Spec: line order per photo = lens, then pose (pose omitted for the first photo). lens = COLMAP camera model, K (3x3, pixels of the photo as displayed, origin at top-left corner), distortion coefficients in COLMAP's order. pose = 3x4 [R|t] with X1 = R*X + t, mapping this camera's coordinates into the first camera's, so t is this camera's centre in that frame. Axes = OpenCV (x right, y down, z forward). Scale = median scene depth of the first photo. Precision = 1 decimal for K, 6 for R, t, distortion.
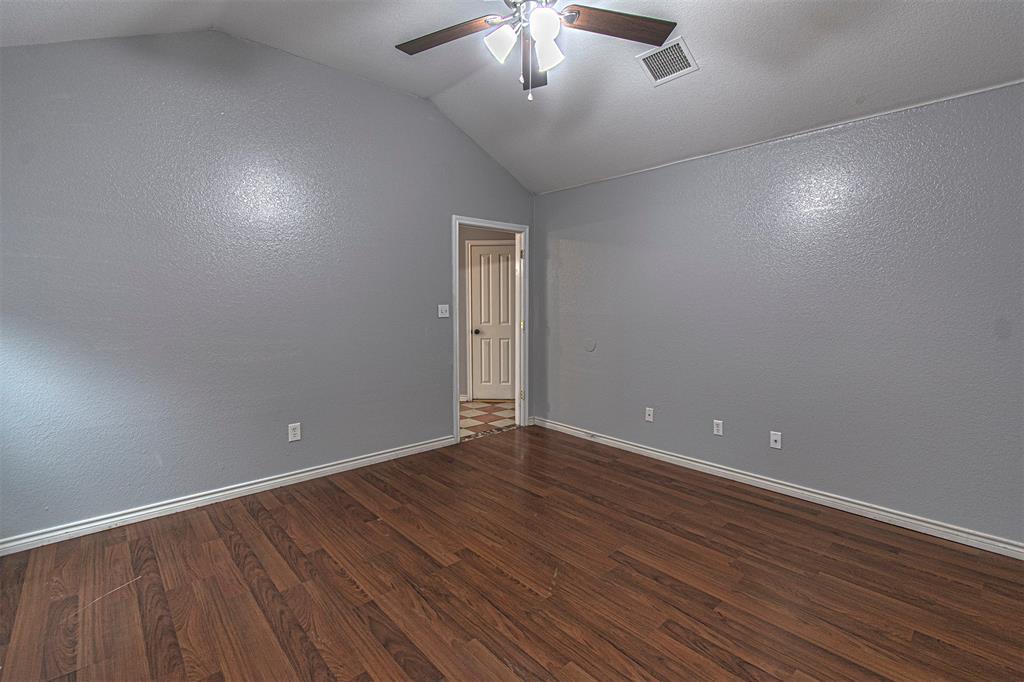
lens RADIAL K [[454.8, 0, 507.5], [0, 454.8, 349.2], [0, 0, 1]] dist [0.008867, -0.003331]
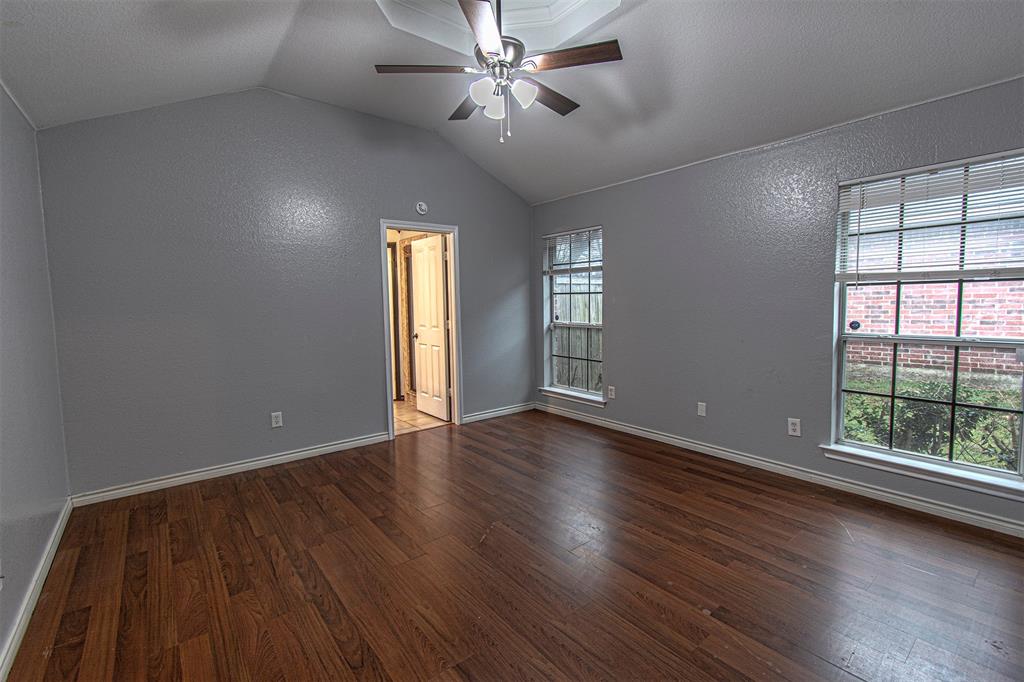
lens RADIAL K [[454.8, 0, 507.8], [0, 454.8, 341.6], [0, 0, 1]] dist [0.008867, -0.003331]
pose [[-0.997721, 0.010587, 0.066632, -0.029573], [0.023513, 0.980255, 0.196334, -0.169703], [-0.063238, 0.197453, -0.978271, 1.588107]]
